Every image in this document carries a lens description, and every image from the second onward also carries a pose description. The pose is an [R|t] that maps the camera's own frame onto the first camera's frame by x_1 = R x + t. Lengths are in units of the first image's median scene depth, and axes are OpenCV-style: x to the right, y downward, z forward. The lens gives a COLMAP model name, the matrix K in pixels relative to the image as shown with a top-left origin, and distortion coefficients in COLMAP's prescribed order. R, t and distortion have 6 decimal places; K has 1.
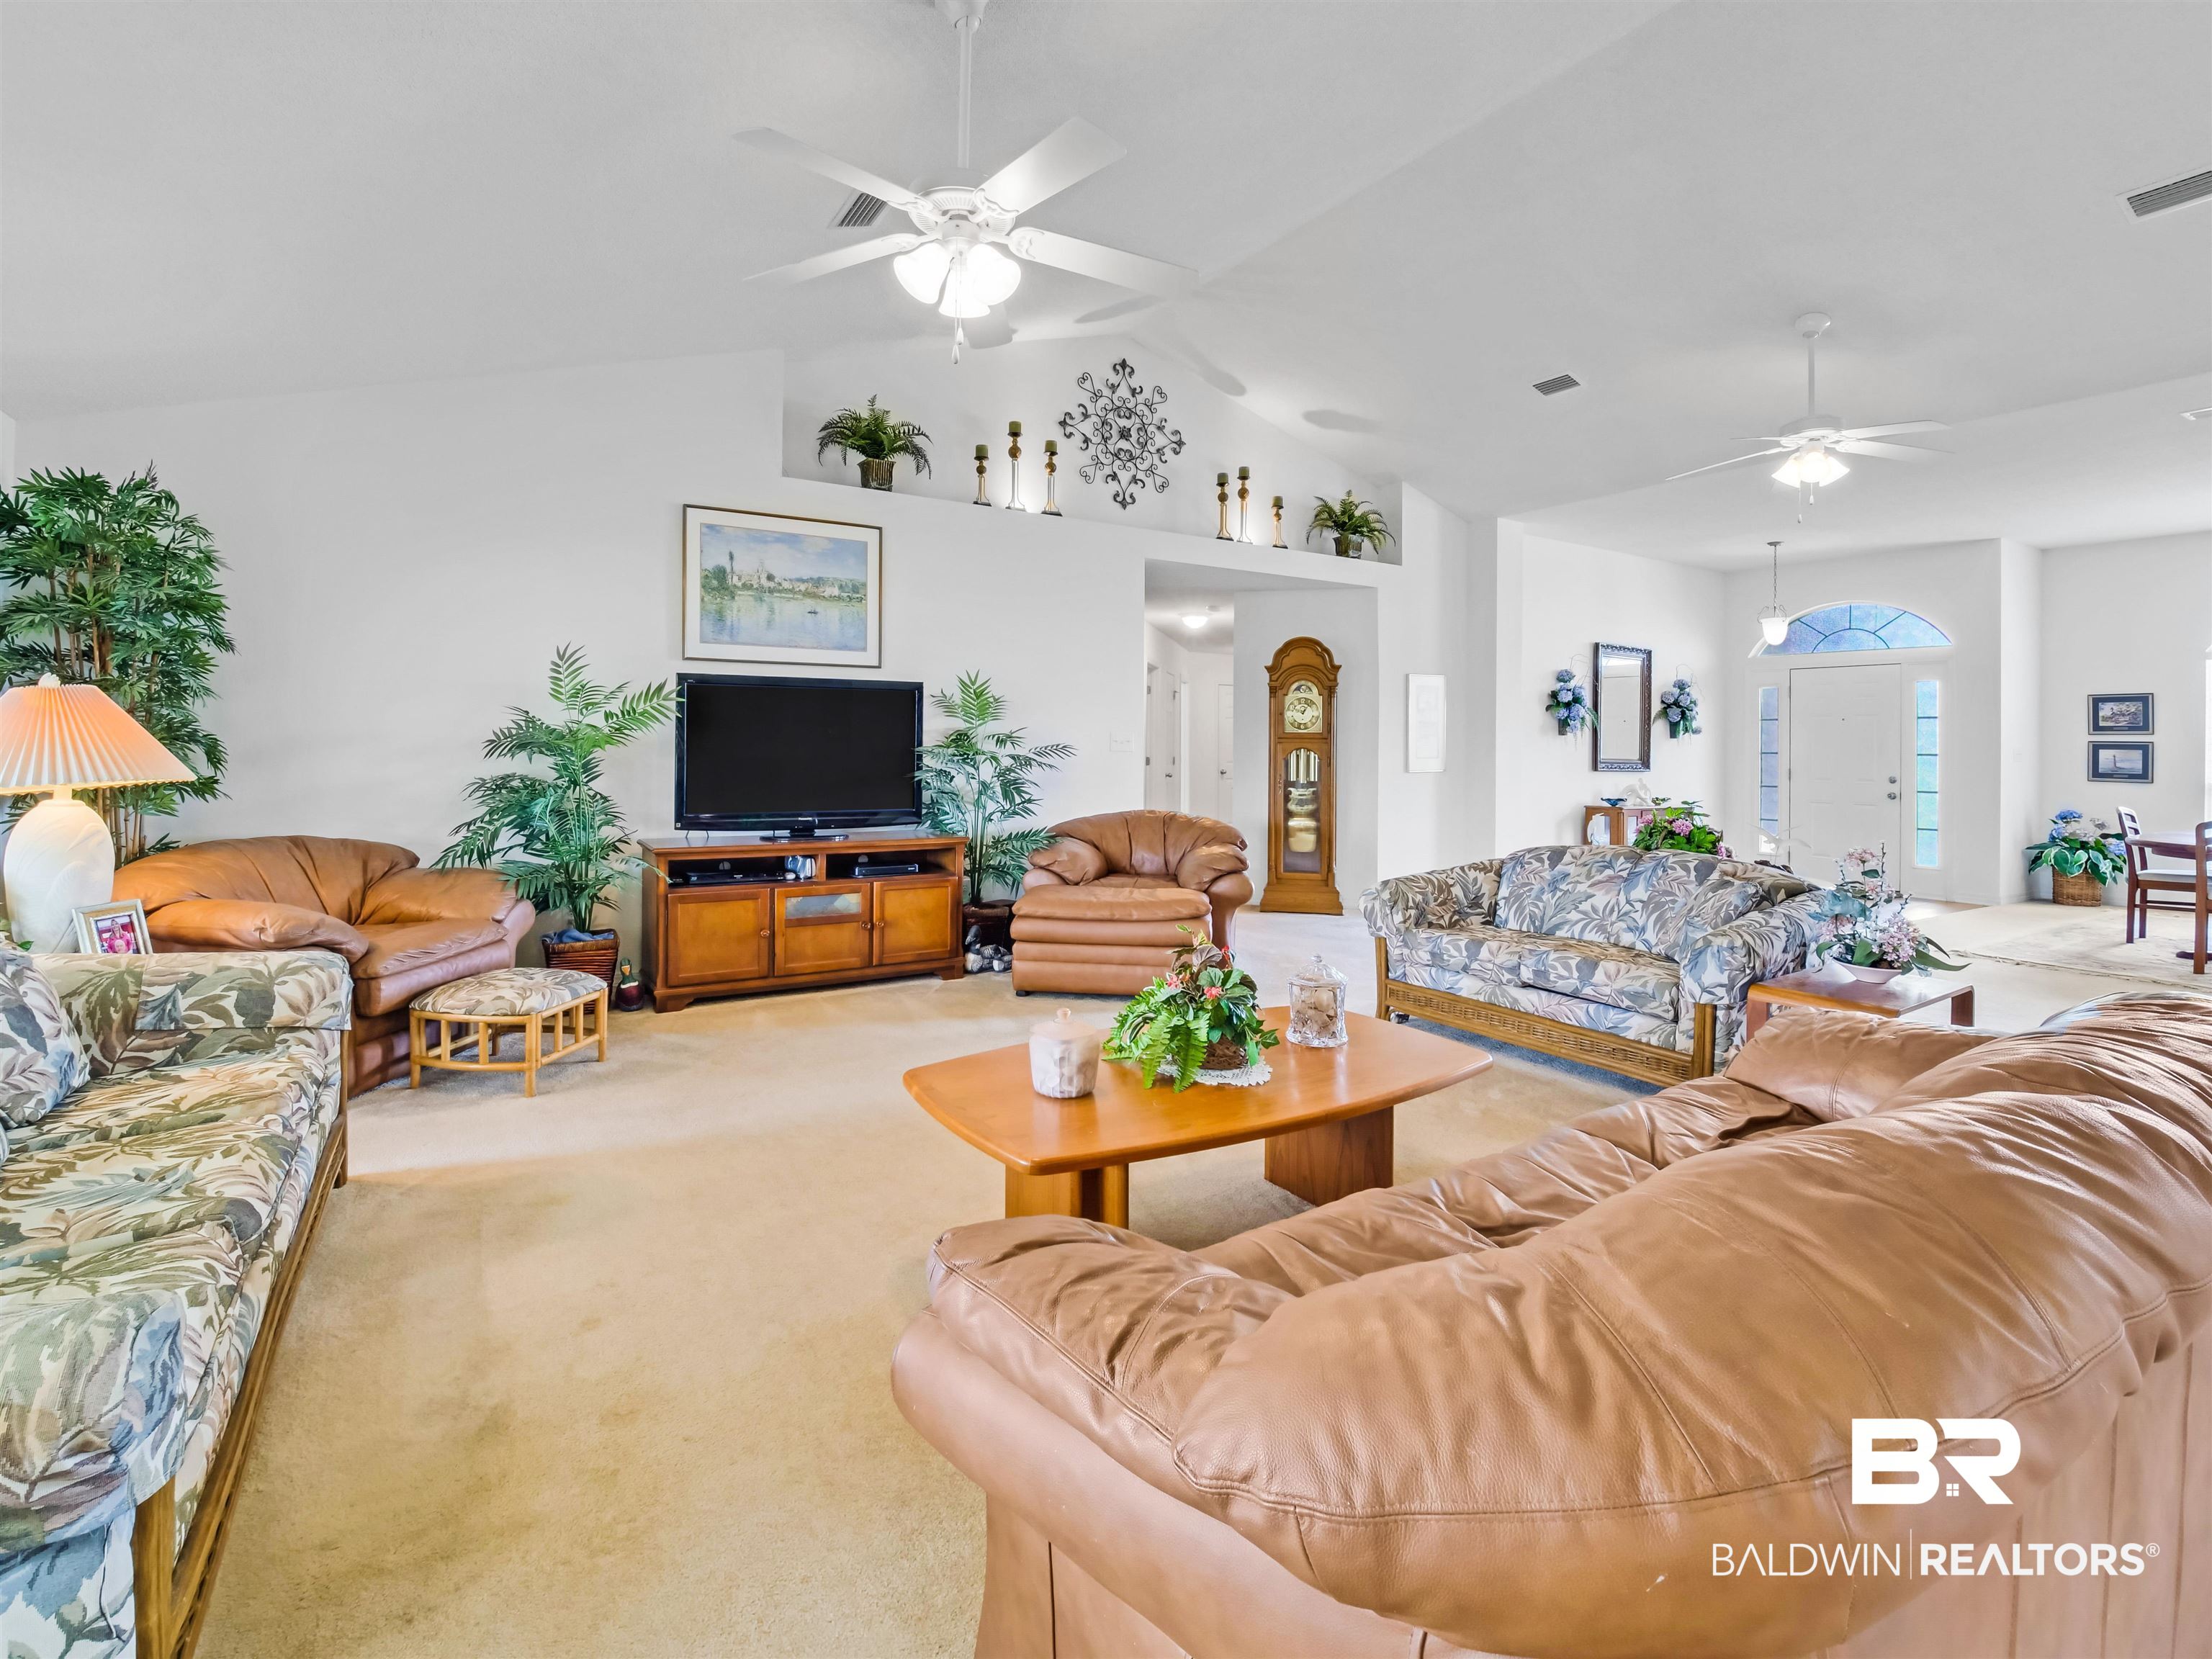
lens RADIAL K [[1018.5, 0, 1094.2], [0, 1018.5, 837.7], [0, 0, 1]] dist [-0.016616, -0.001676]
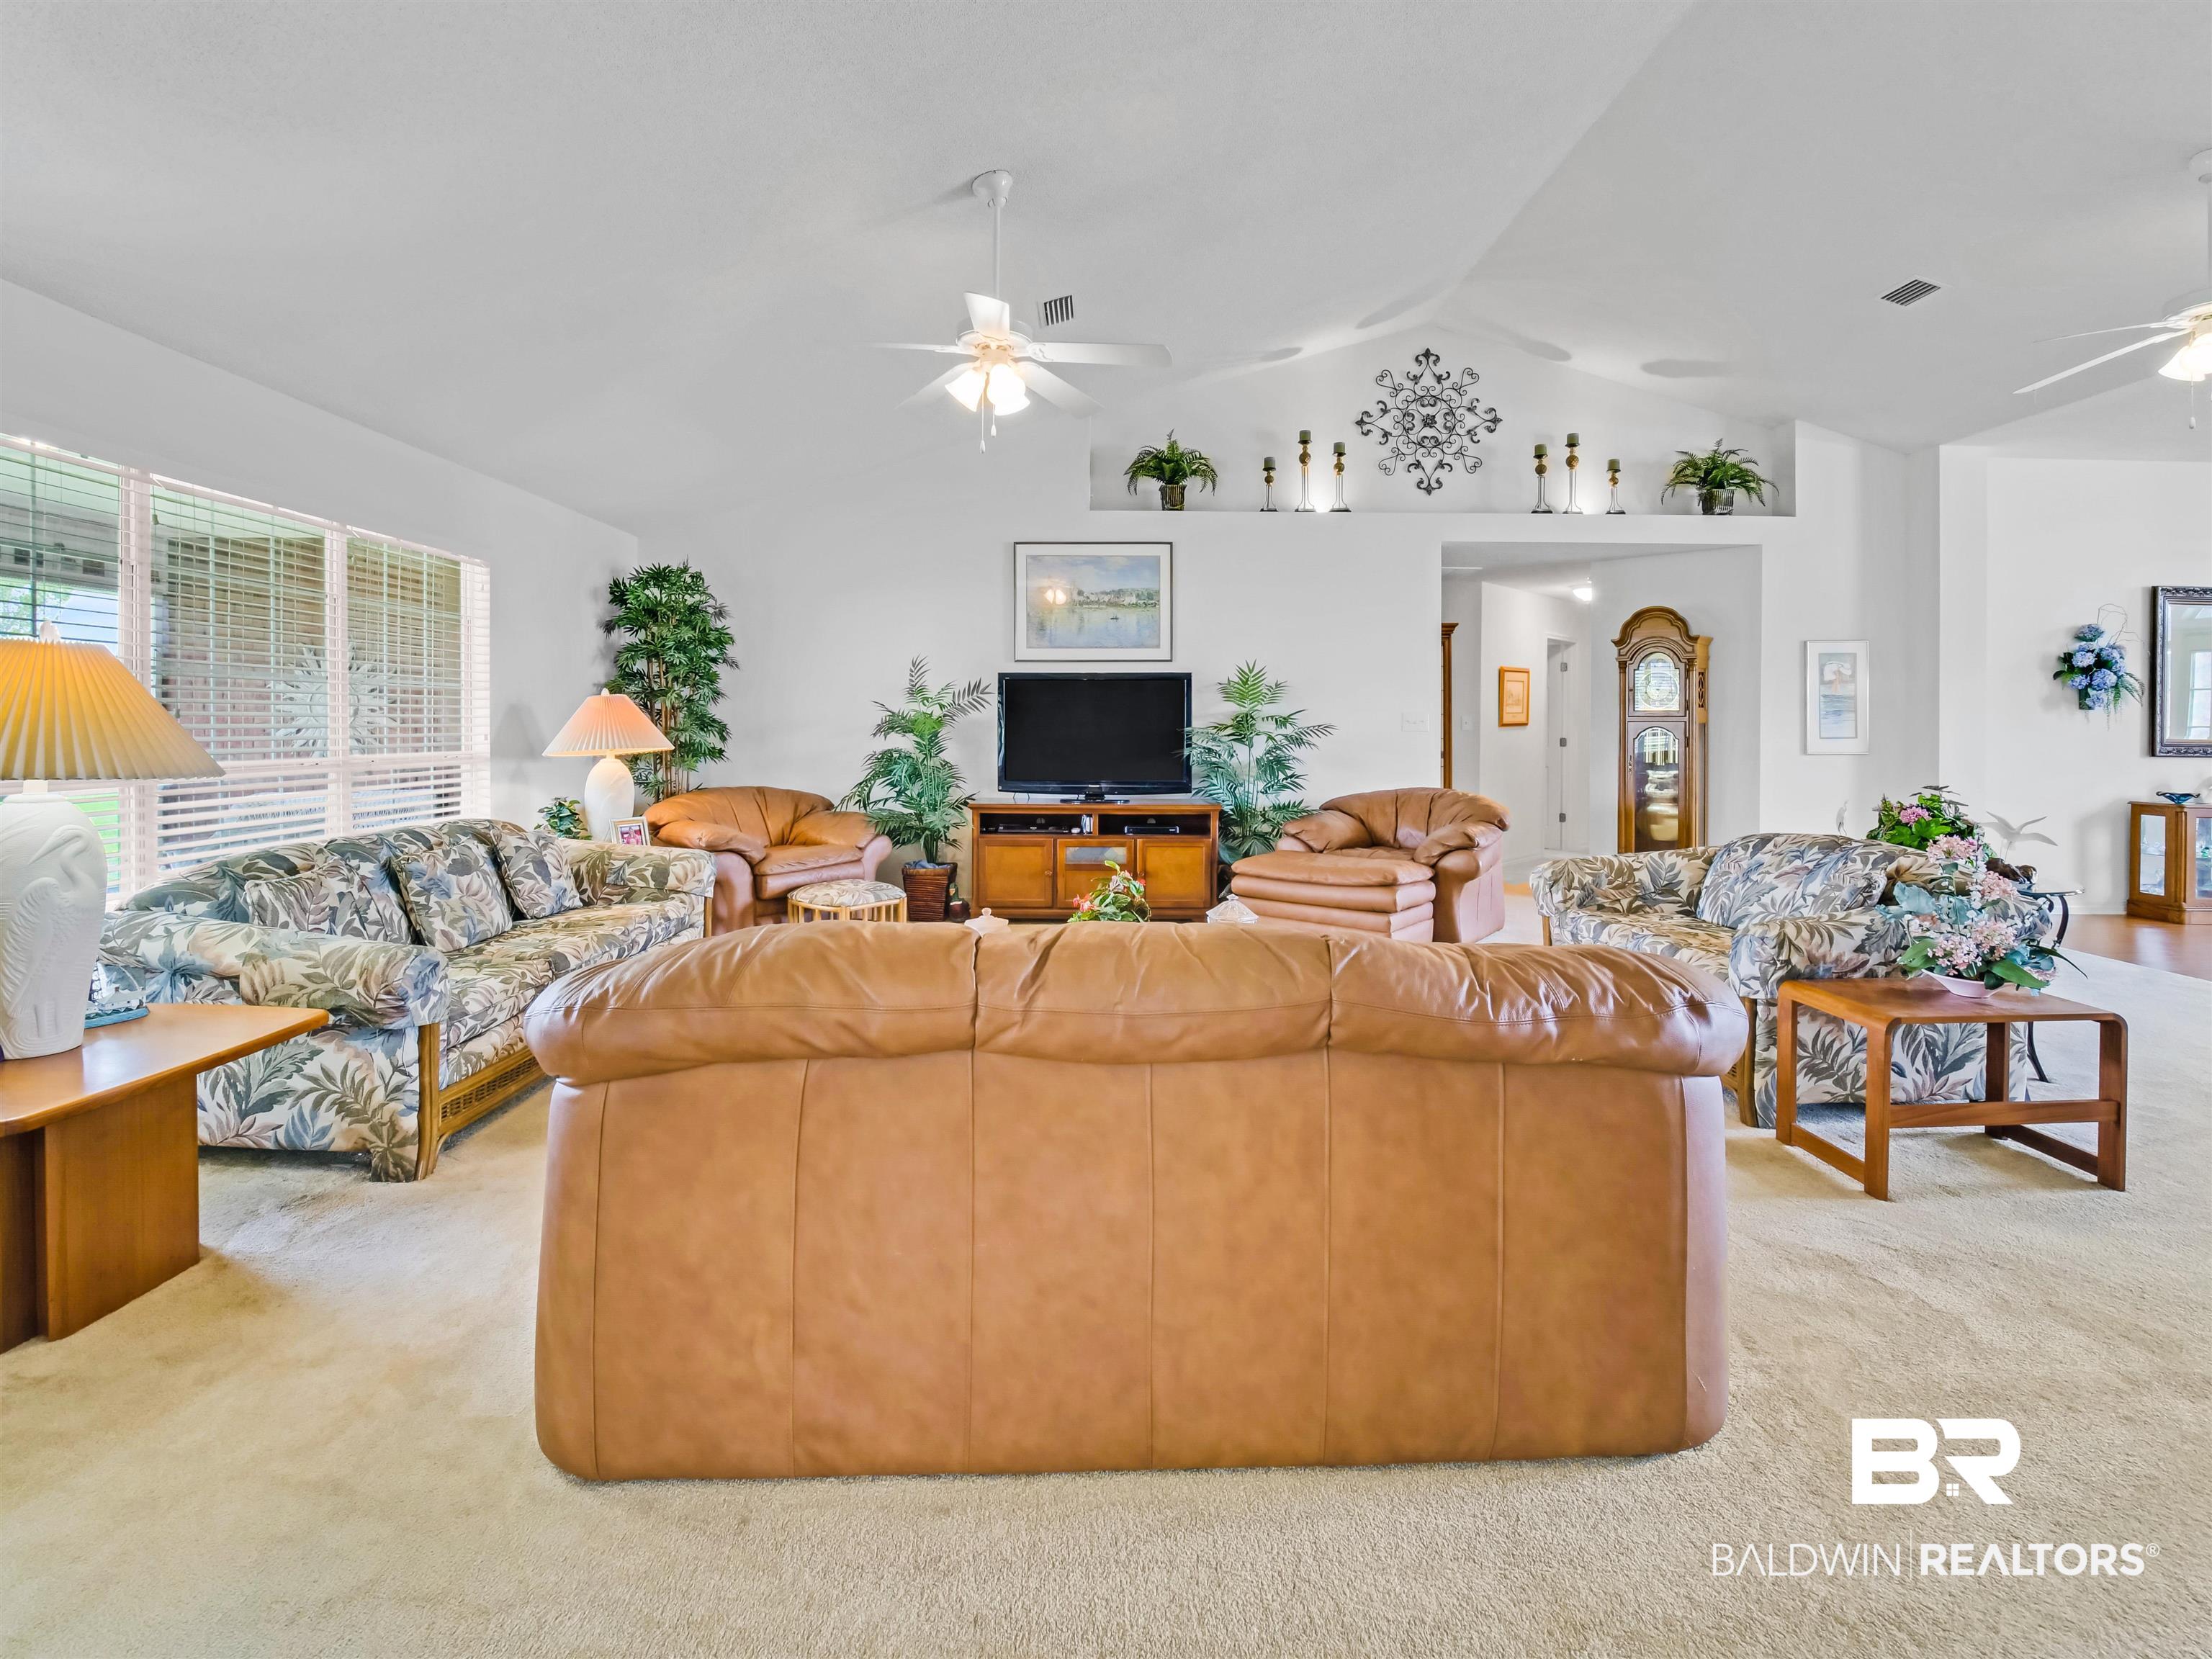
lens RADIAL K [[1006.2, 0, 1103.4], [0, 1006.2, 849.1], [0, 0, 1]] dist [-0.017124, -0.001192]
pose [[0.860773, 0.054120, -0.506103, 0.333225], [-0.039477, 0.998434, 0.039627, 0.008764], [0.507455, -0.014131, 0.861562, -0.055085]]
